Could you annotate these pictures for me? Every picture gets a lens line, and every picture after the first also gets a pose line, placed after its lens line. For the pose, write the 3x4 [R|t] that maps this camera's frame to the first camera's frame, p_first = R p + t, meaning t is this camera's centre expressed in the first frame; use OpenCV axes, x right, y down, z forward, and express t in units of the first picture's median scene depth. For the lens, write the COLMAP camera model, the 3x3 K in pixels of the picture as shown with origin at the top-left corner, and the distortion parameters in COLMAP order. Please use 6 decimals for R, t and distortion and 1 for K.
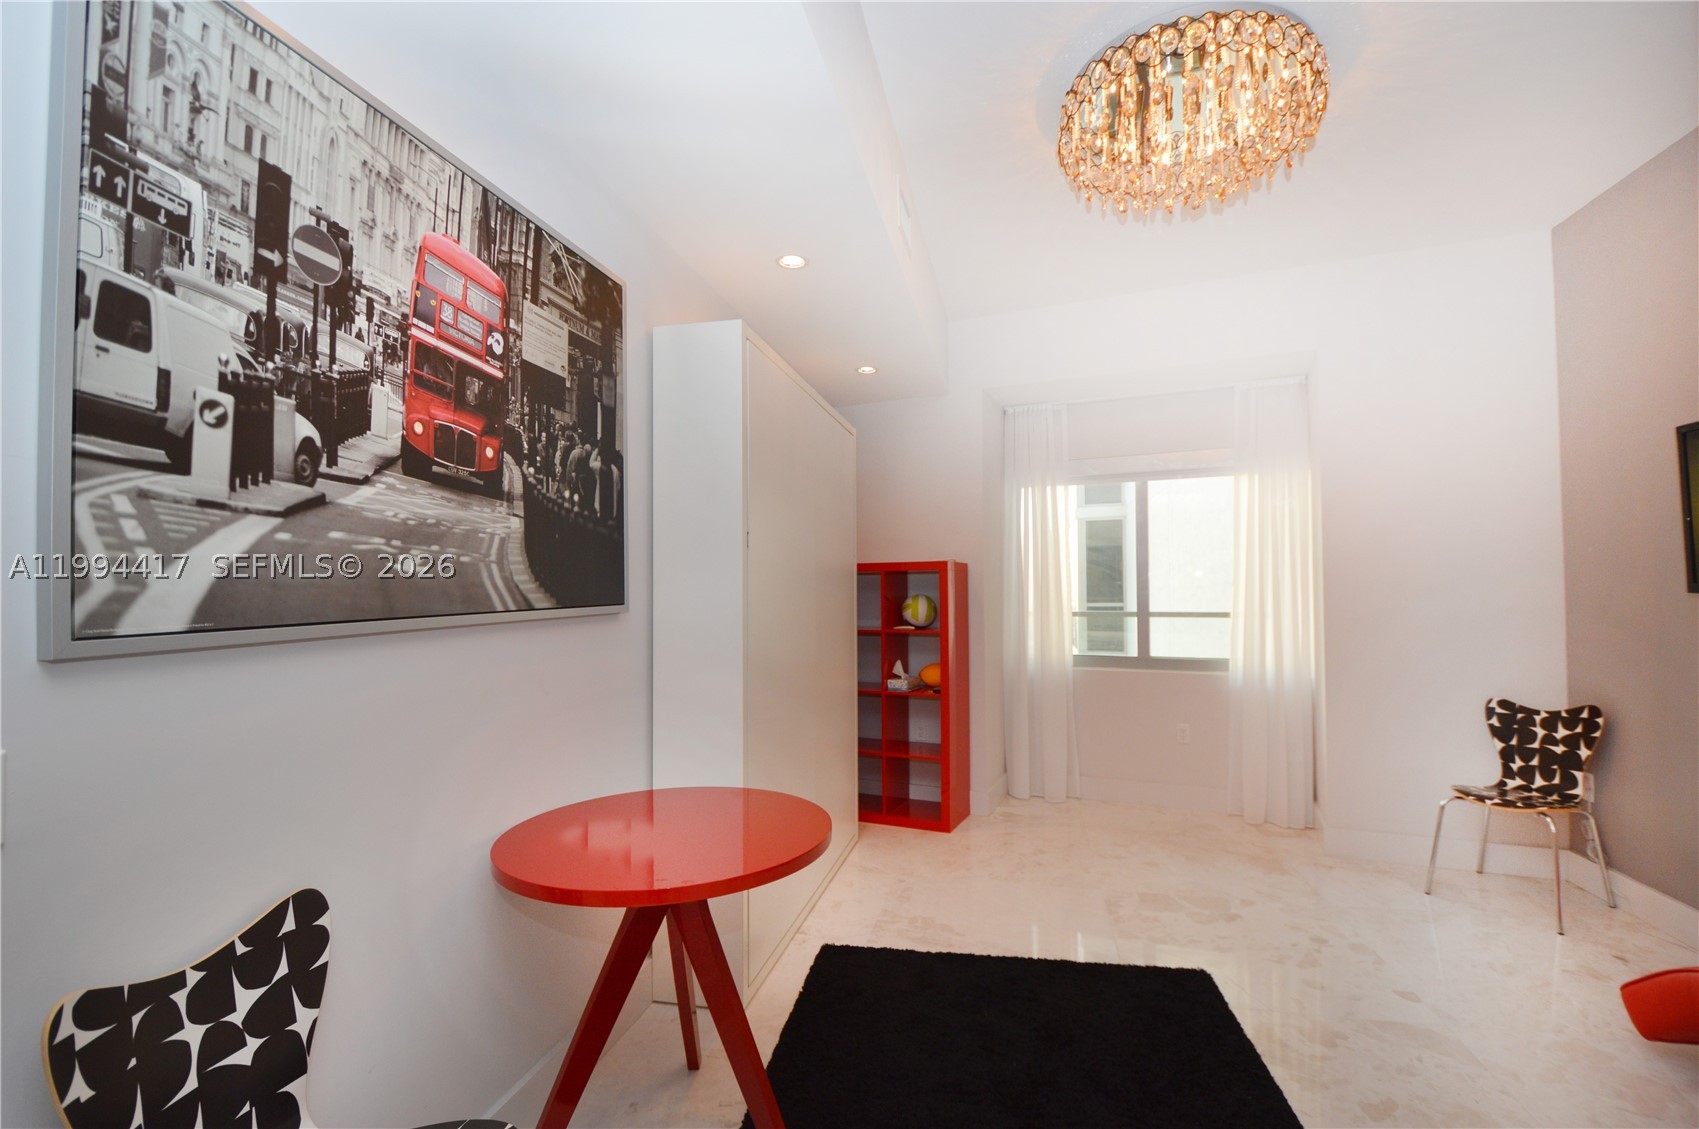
lens RADIAL K [[754.6, 0, 863.9], [0, 754.6, 574.6], [0, 0, 1]] dist [0.015428, -0.021367]
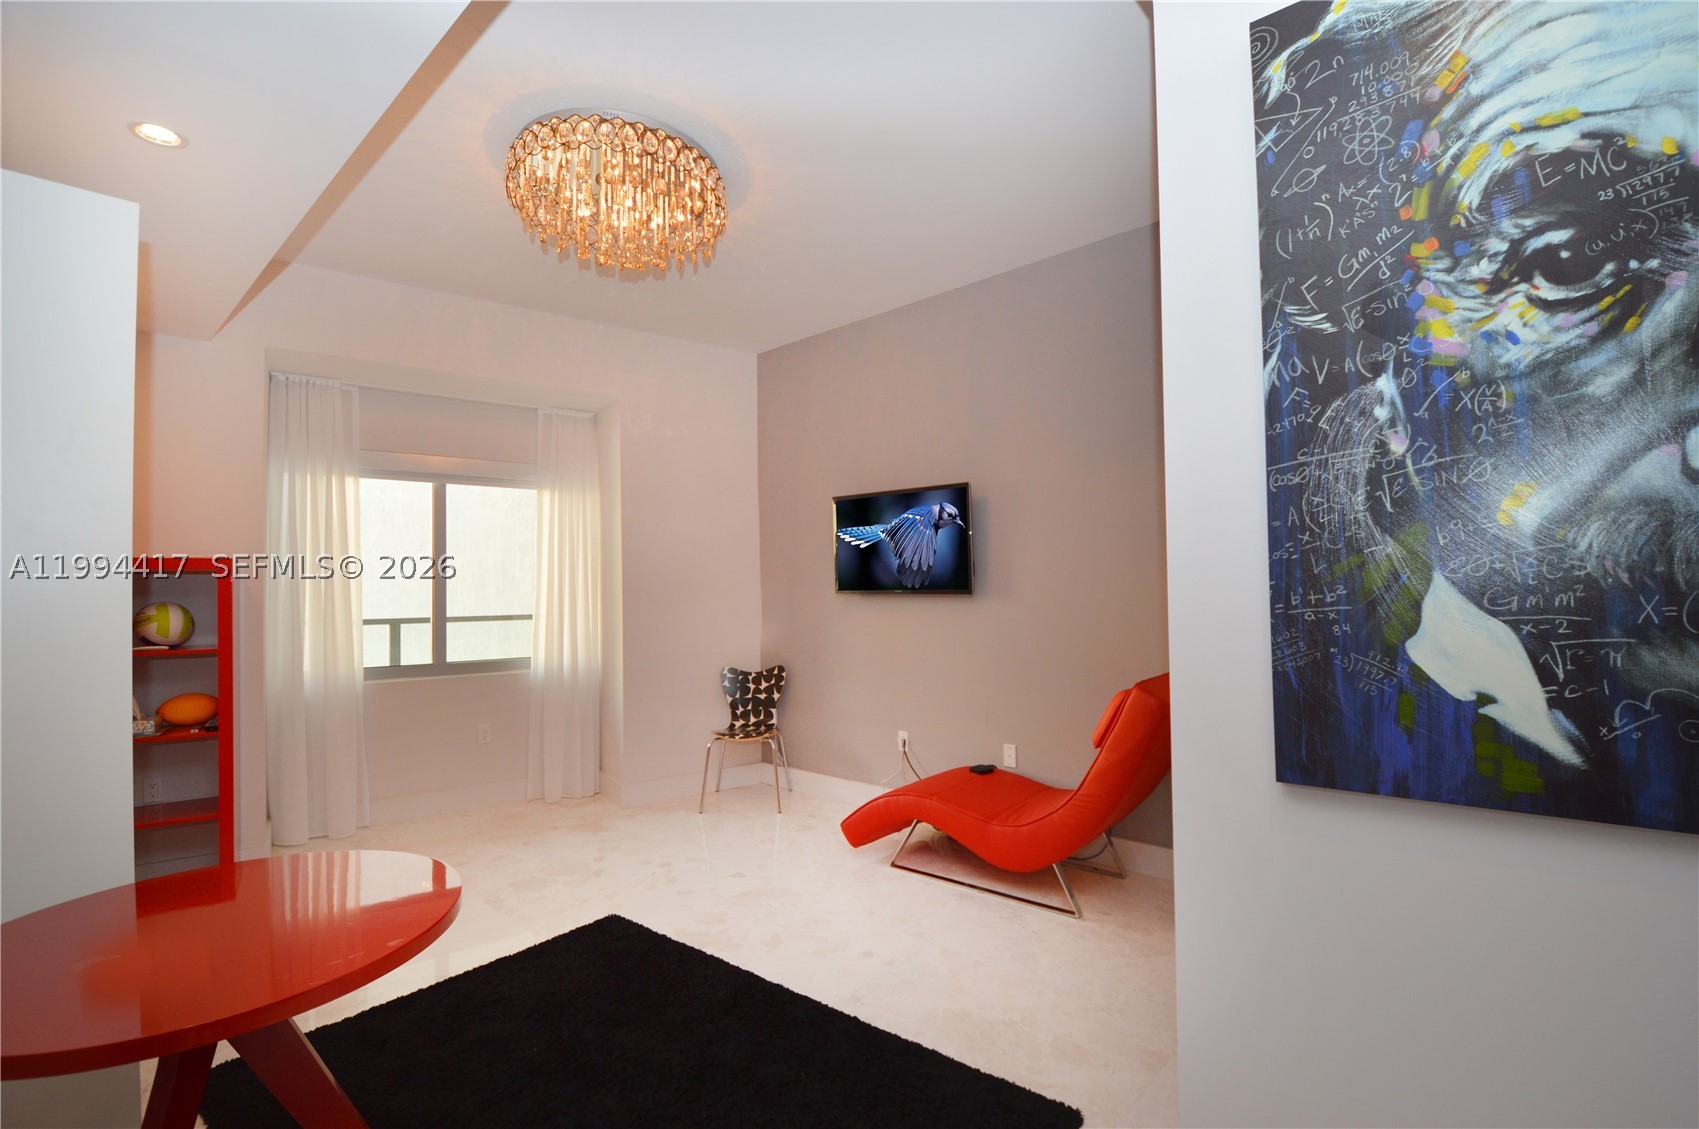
lens RADIAL K [[754.6, 0, 863.9], [0, 754.6, 574.6], [0, 0, 1]] dist [0.015428, -0.021367]
pose [[0.488679, 0.018323, 0.872271, -0.311994], [-0.009908, 0.999832, -0.015452, 0.005948], [-0.872407, -0.001091, 0.488779, 0.064829]]
